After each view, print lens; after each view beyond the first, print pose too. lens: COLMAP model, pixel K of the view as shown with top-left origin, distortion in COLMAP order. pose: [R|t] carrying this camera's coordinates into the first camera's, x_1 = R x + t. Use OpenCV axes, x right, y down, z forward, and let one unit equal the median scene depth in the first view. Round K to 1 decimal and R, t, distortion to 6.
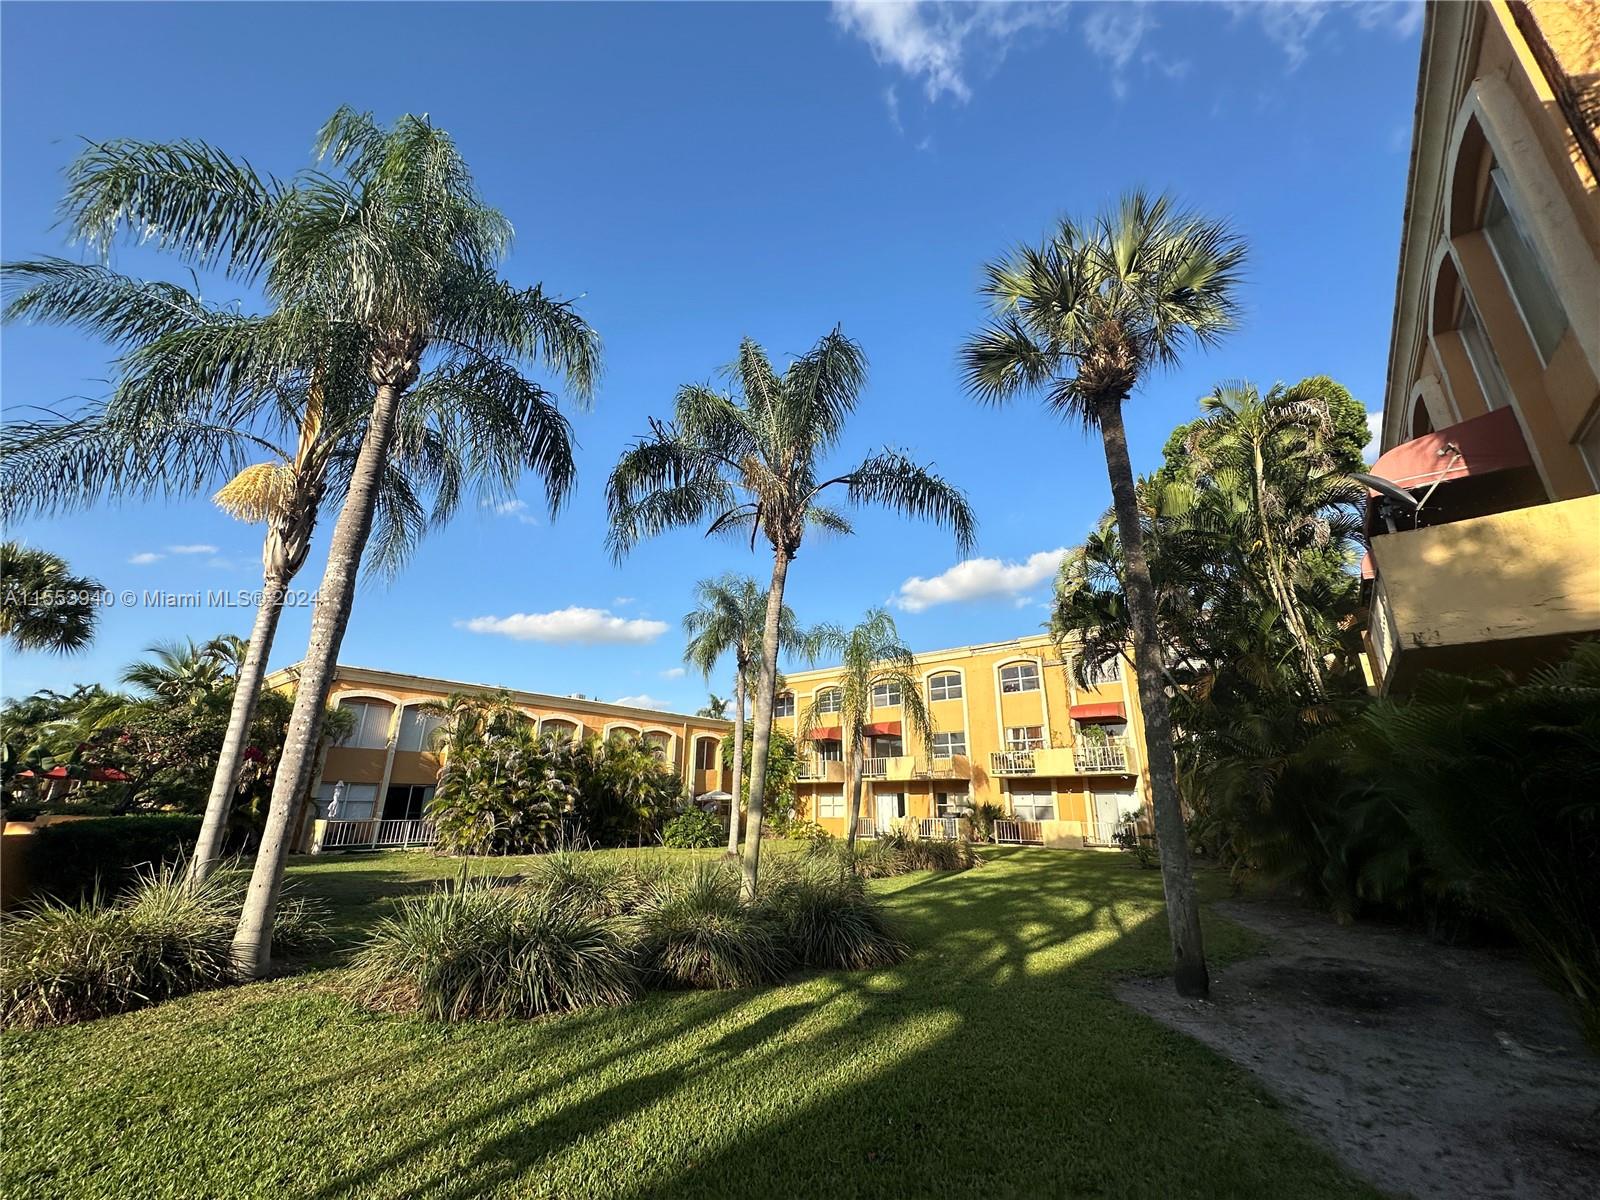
lens RADIAL K [[636.7, 0, 803.5], [0, 636.7, 601.0], [0, 0, 1]] dist [-0.000971, -0.000327]
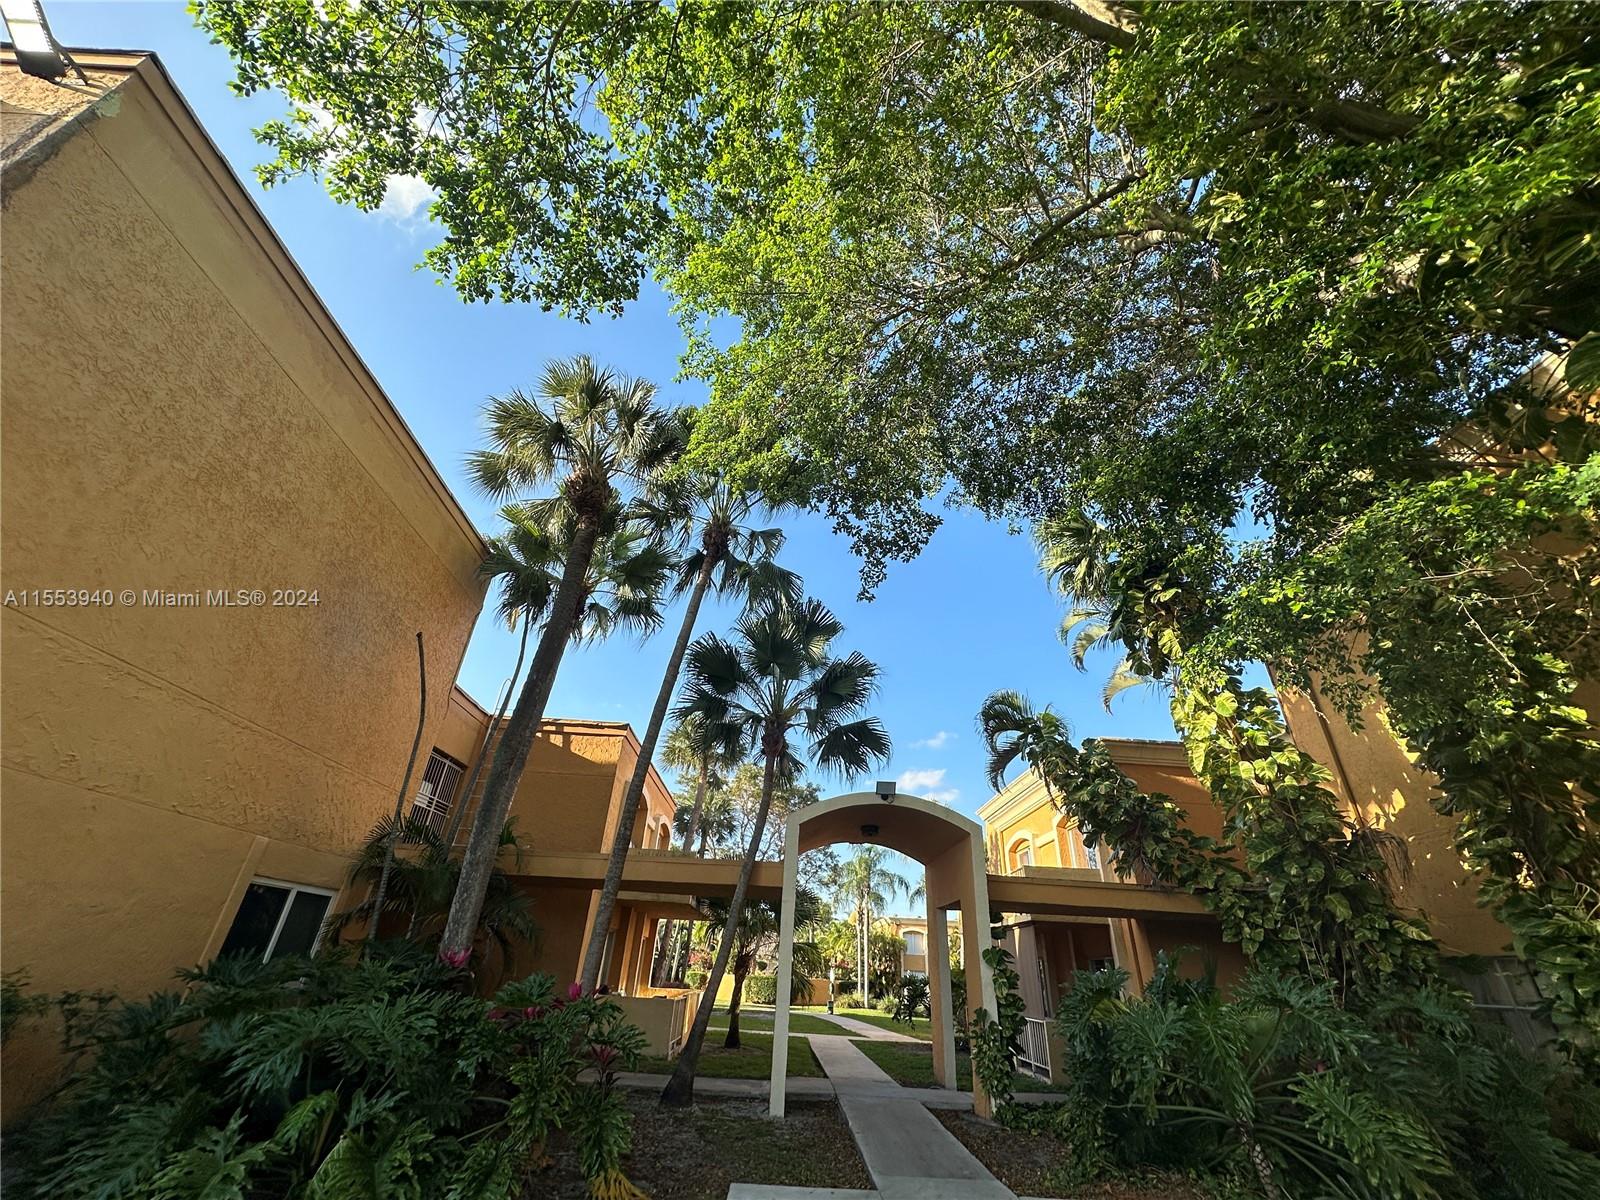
lens RADIAL K [[636.7, 0, 803.5], [0, 636.7, 601.0], [0, 0, 1]] dist [-0.000971, -0.000327]
pose [[0.652858, -0.362414, -0.665156, 1.117299], [0.193424, 0.928767, -0.316196, -0.332131], [0.732368, 0.077774, 0.676452, -1.034940]]
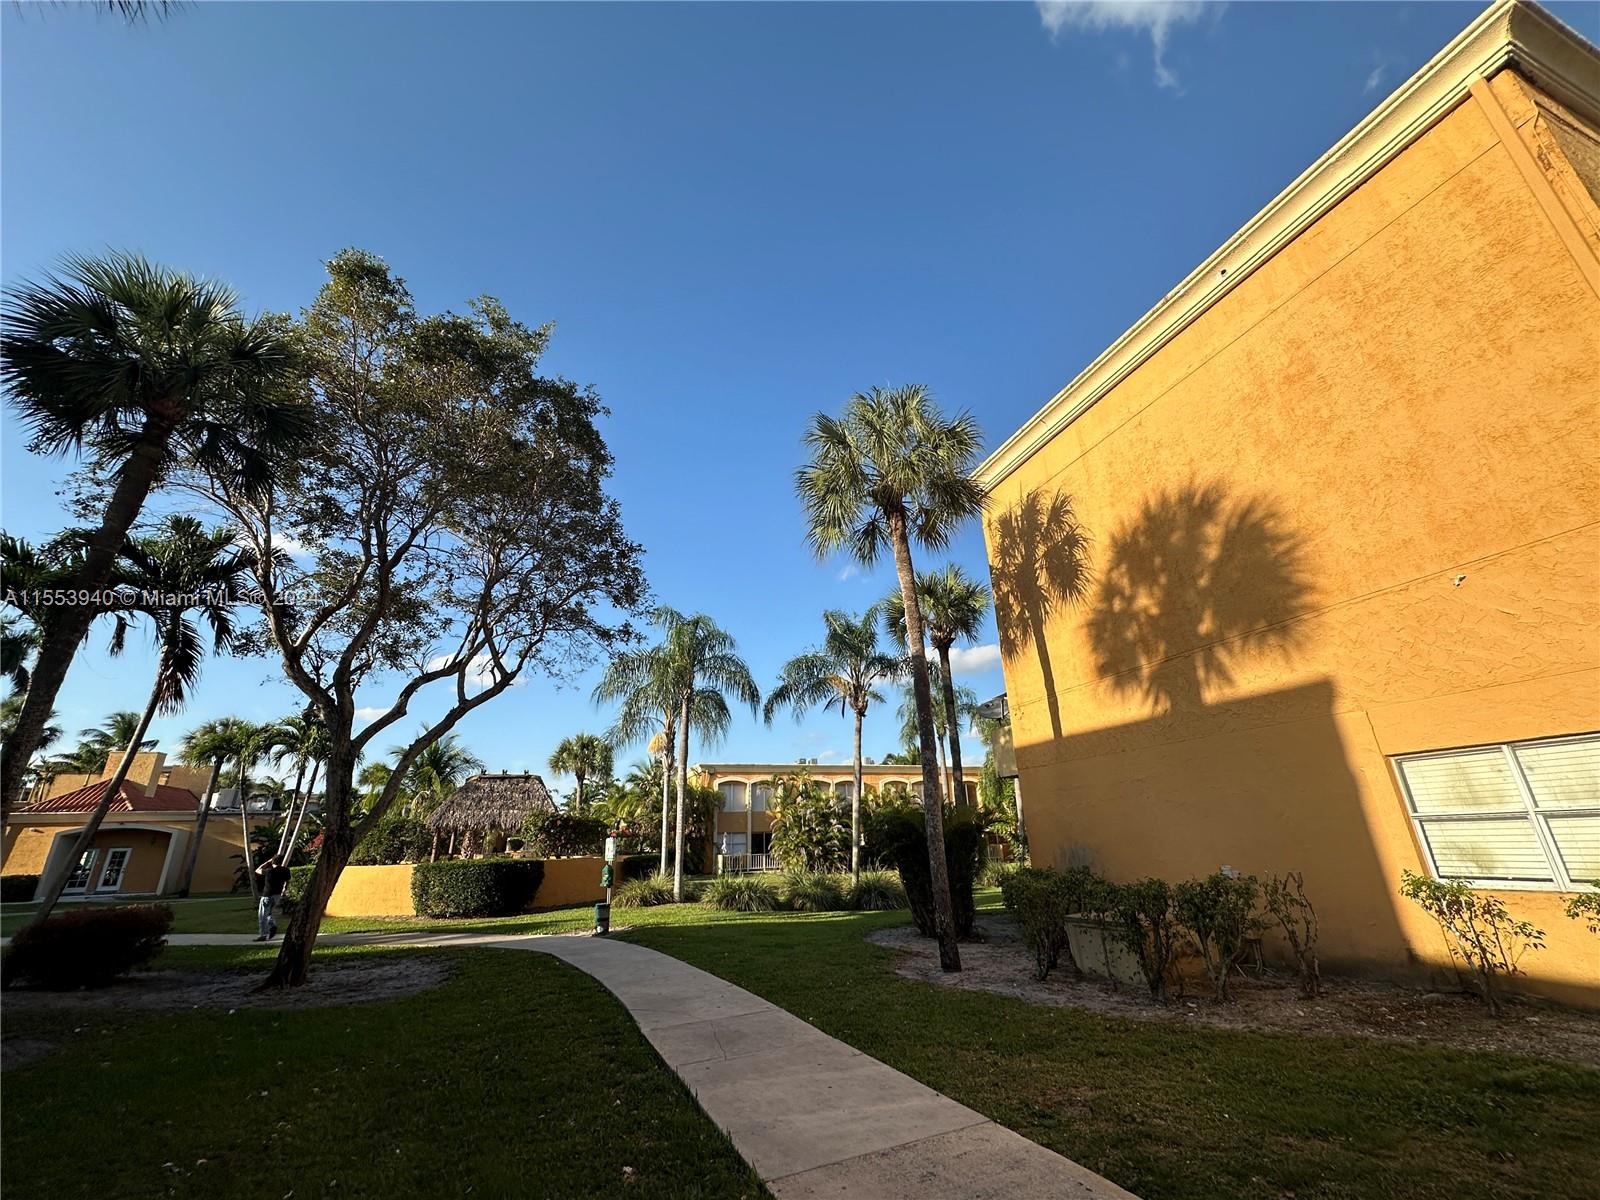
lens RADIAL K [[636.7, 0, 803.5], [0, 636.7, 601.0], [0, 0, 1]] dist [-0.000971, -0.000327]
pose [[0.853042, -0.214442, -0.475745, 0.401980], [0.195035, 0.976612, -0.090496, -0.130761], [0.484025, -0.015590, 0.874915, -0.394251]]
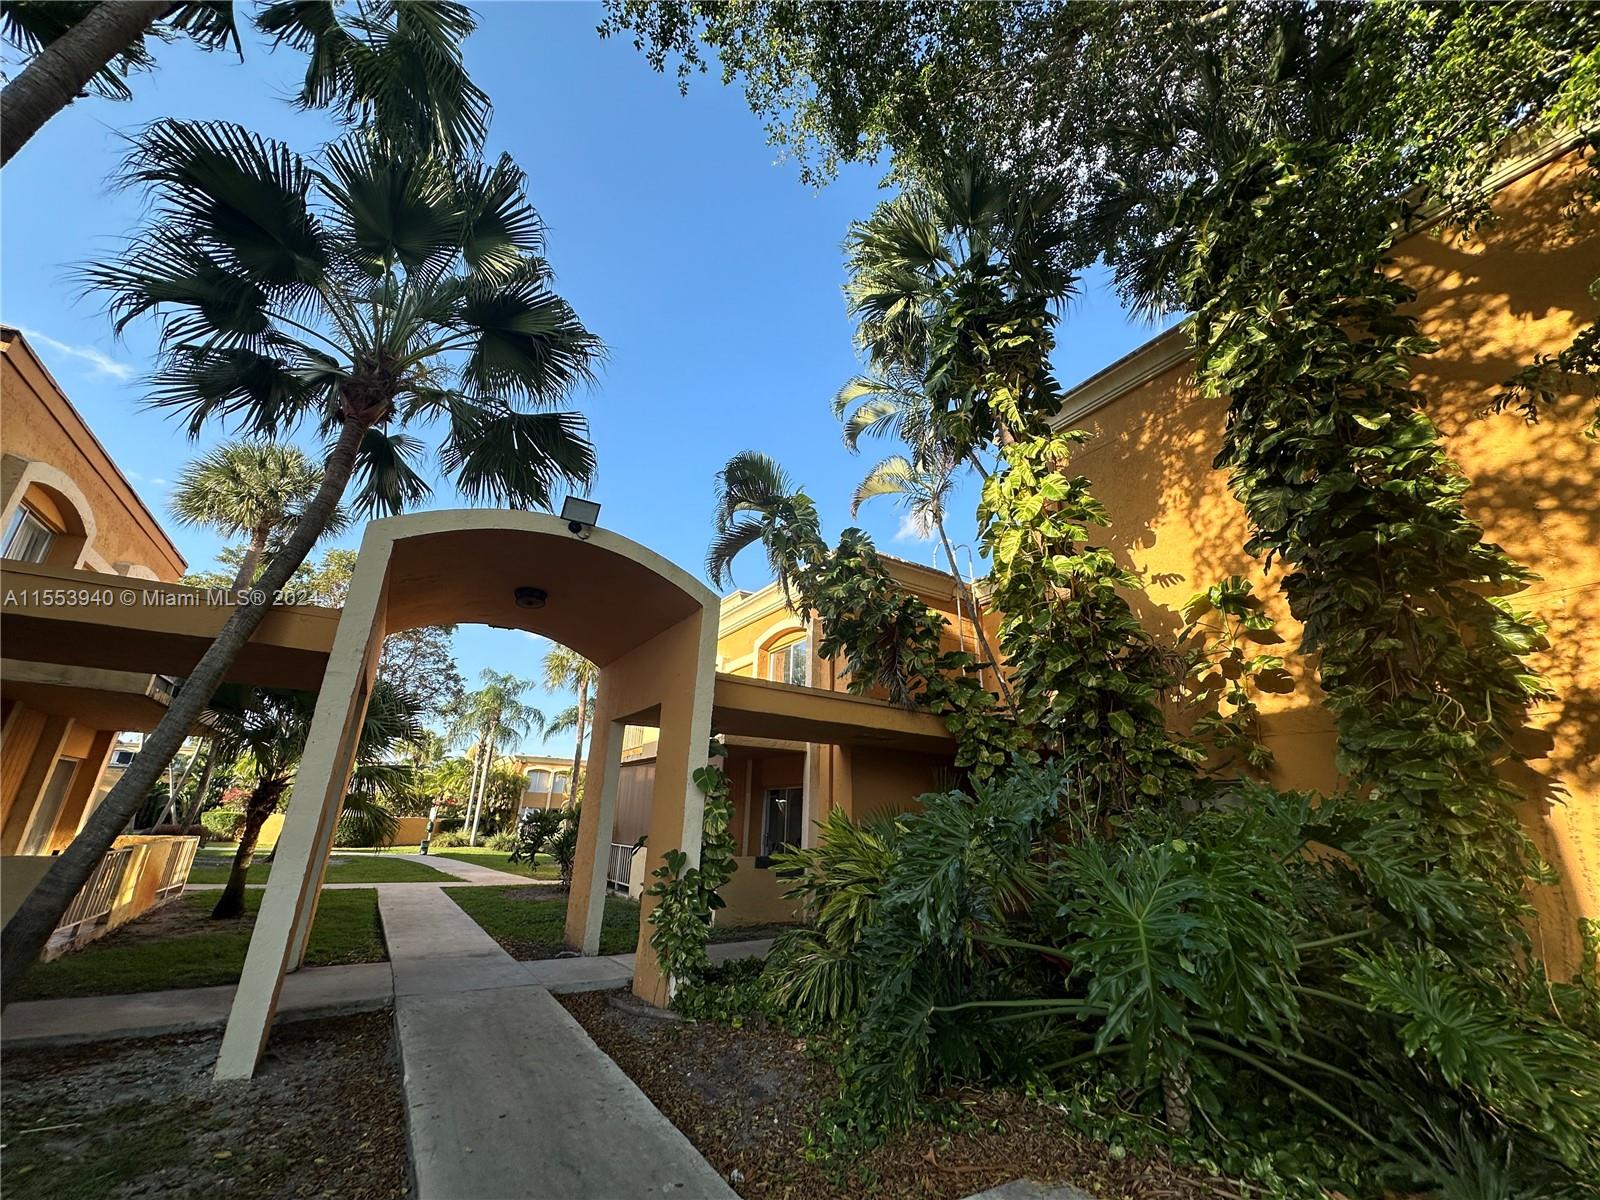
lens RADIAL K [[636.7, 0, 803.5], [0, 636.7, 601.0], [0, 0, 1]] dist [-0.000971, -0.000327]
pose [[0.949323, -0.087655, -0.301832, 0.967925], [0.079081, 0.996044, -0.040536, -0.286031], [0.304191, 0.014613, 0.952499, -0.895029]]
